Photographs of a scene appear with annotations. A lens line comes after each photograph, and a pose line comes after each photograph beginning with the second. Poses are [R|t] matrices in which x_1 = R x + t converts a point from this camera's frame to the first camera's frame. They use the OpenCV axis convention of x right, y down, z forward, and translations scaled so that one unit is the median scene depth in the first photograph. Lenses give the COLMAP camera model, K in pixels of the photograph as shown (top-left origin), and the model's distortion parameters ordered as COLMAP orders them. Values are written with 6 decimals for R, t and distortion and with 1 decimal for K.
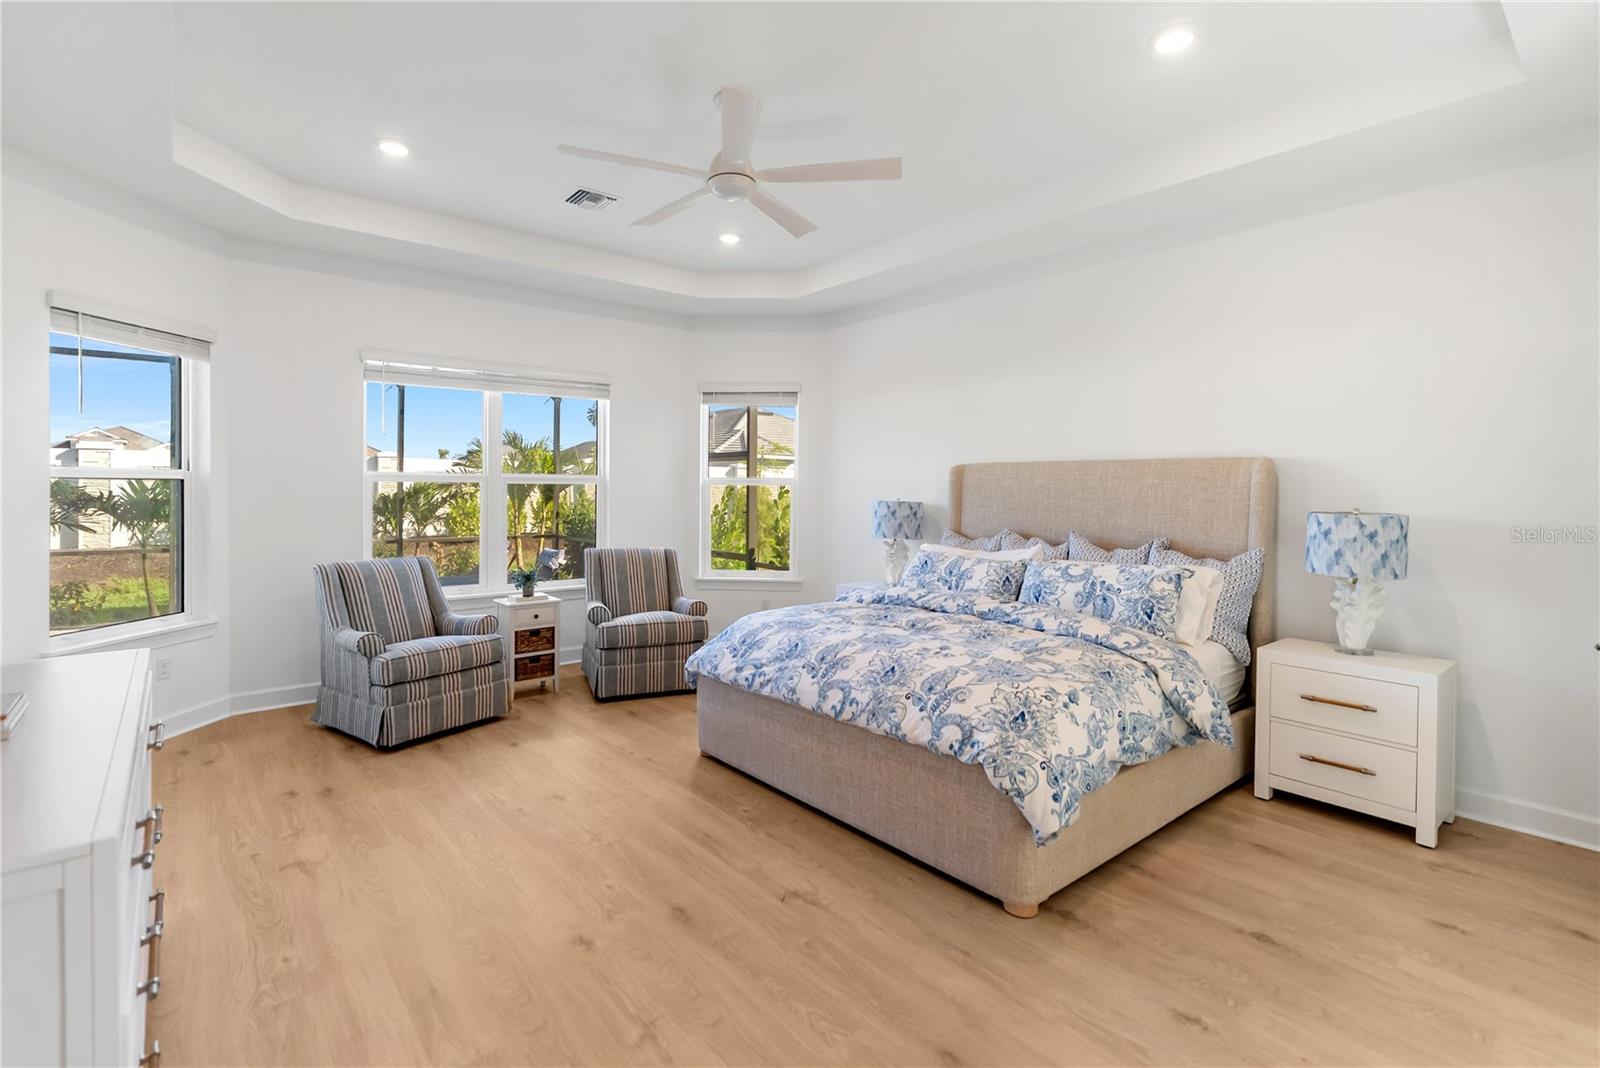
lens RADIAL K [[746.1, 0, 793.1], [0, 746.1, 500.7], [0, 0, 1]] dist [0.005162, 0.000080]
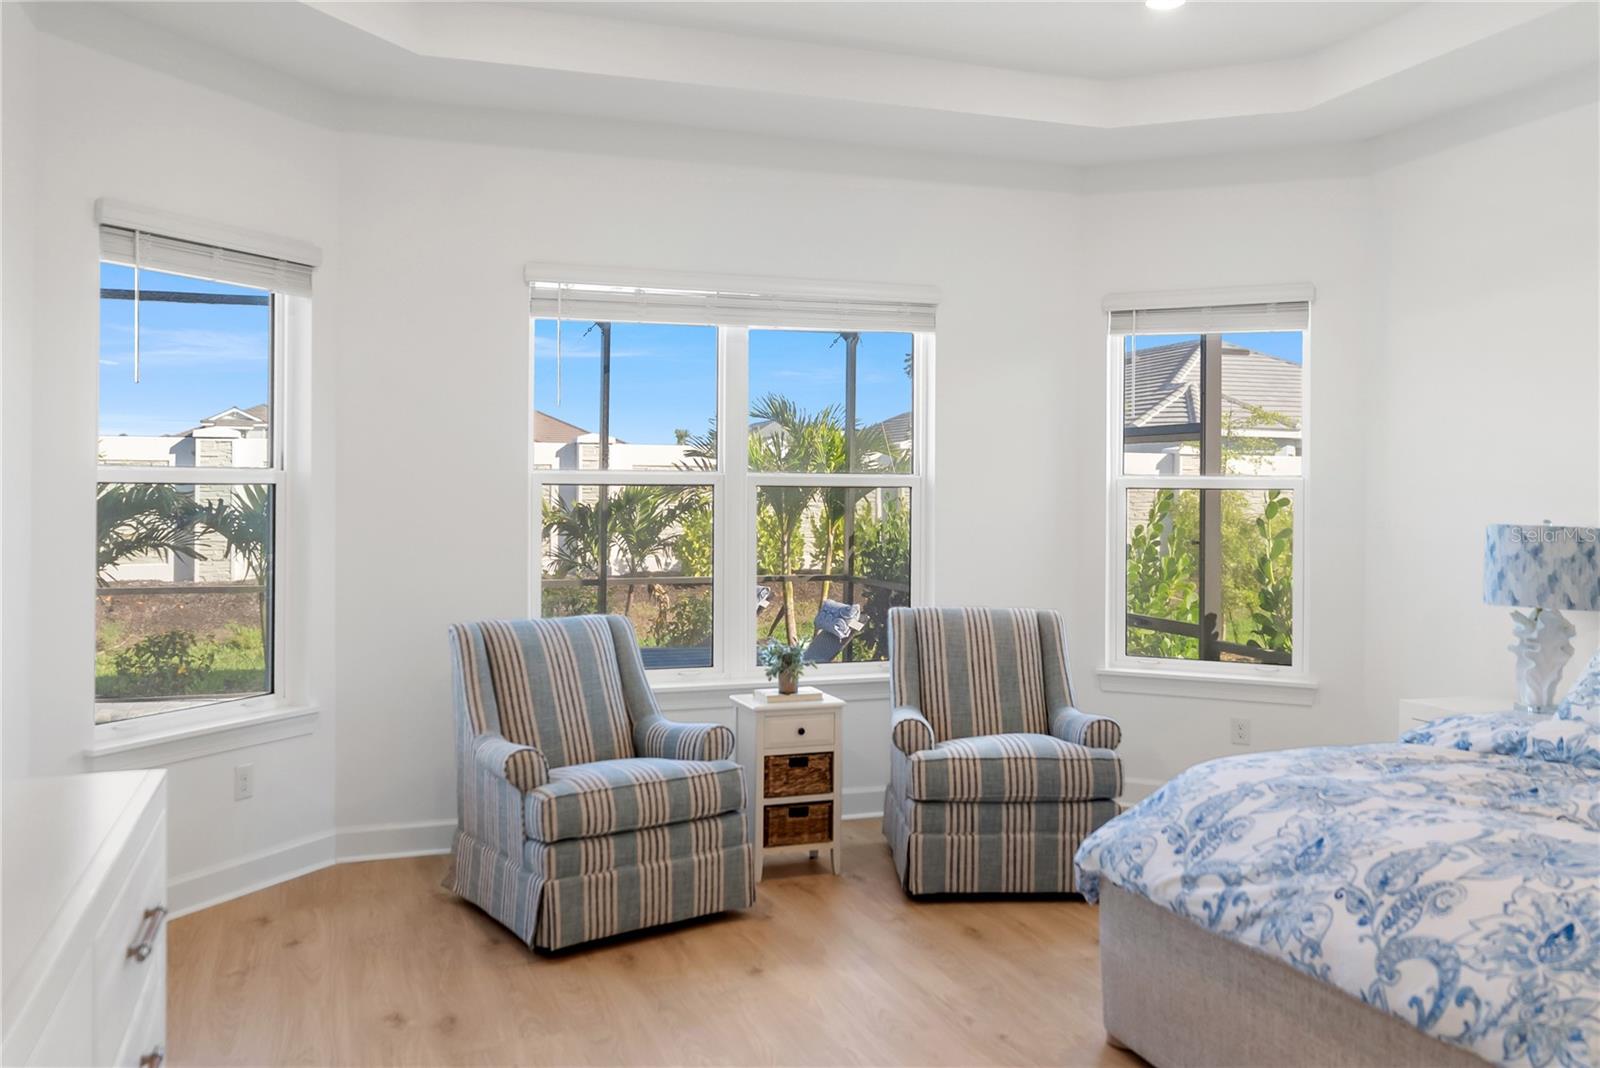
lens RADIAL K [[1310.7, 0, 786.8], [0, 1310.7, 477.3], [0, 0, 1]] dist [-0.007197, 0.004049]
pose [[0.934278, -0.003790, -0.356526, -0.011241], [-0.005915, 0.999641, -0.026127, -0.006580], [0.356497, 0.026519, 0.933920, 0.101146]]
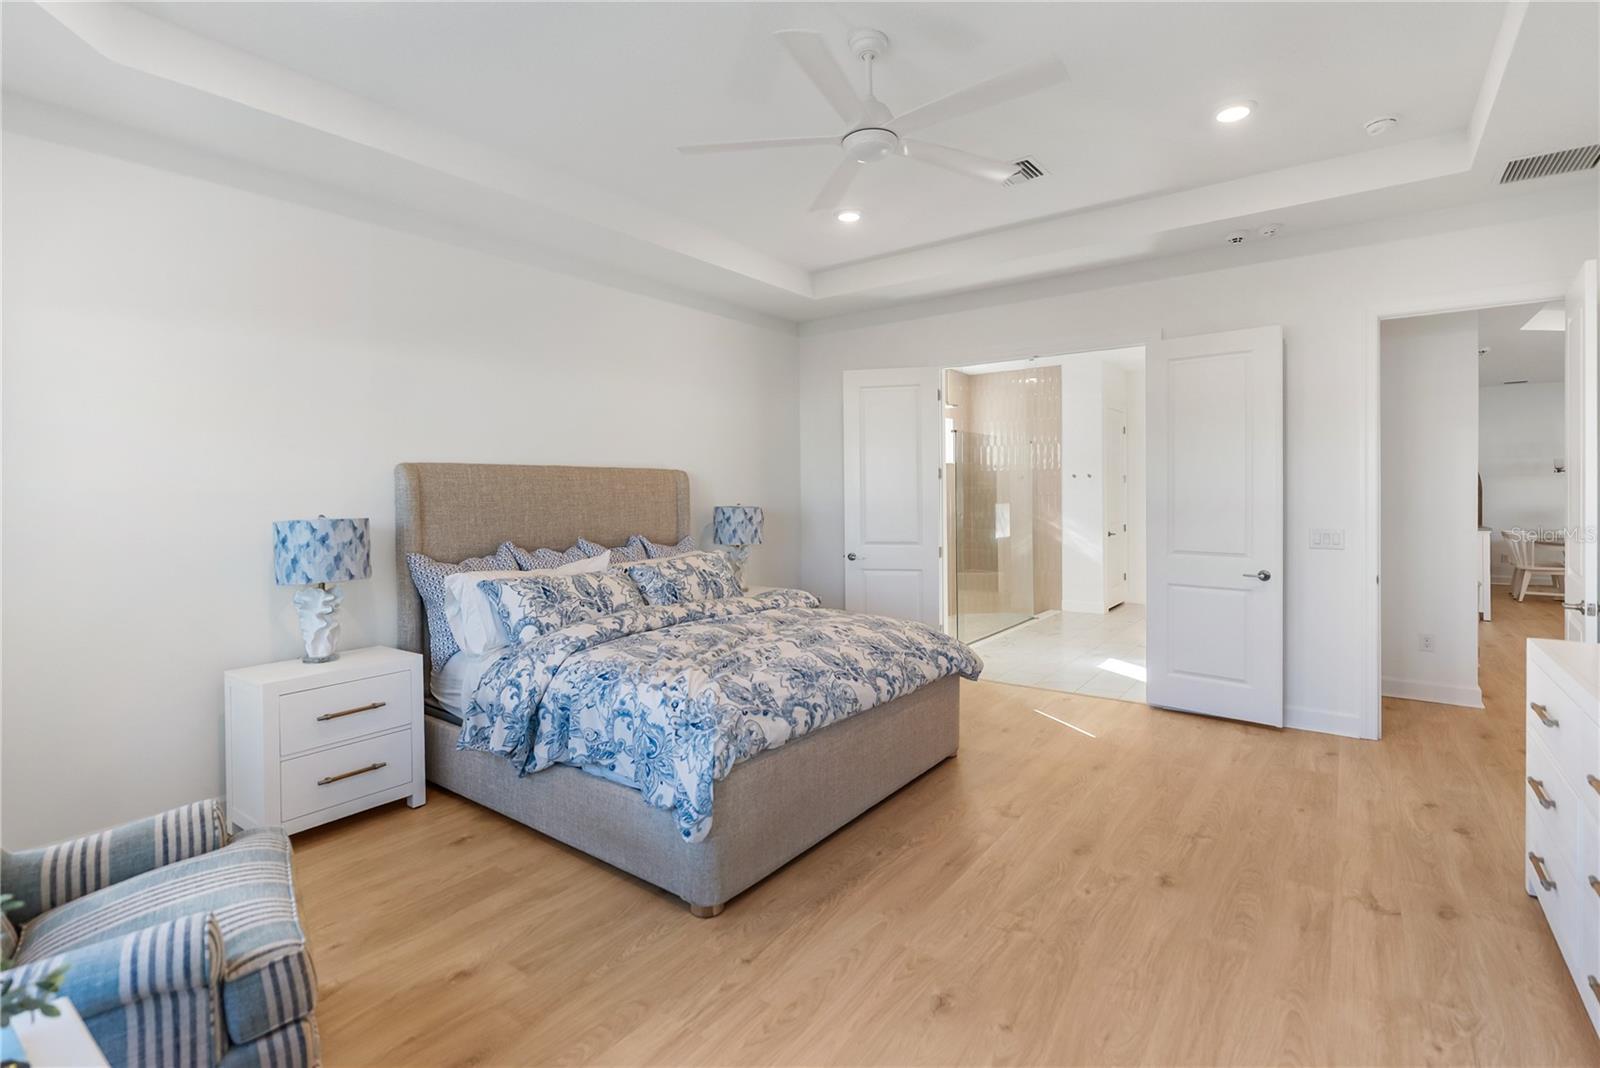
lens RADIAL K [[746.1, 0, 809.5], [0, 746.1, 484.8], [0, 0, 1]] dist [0.005162, 0.000080]
pose [[-0.236636, 0.005410, 0.971583, -0.674302], [0.027997, 0.999607, 0.001252, -0.021205], [-0.971195, 0.027498, -0.236694, 0.944140]]
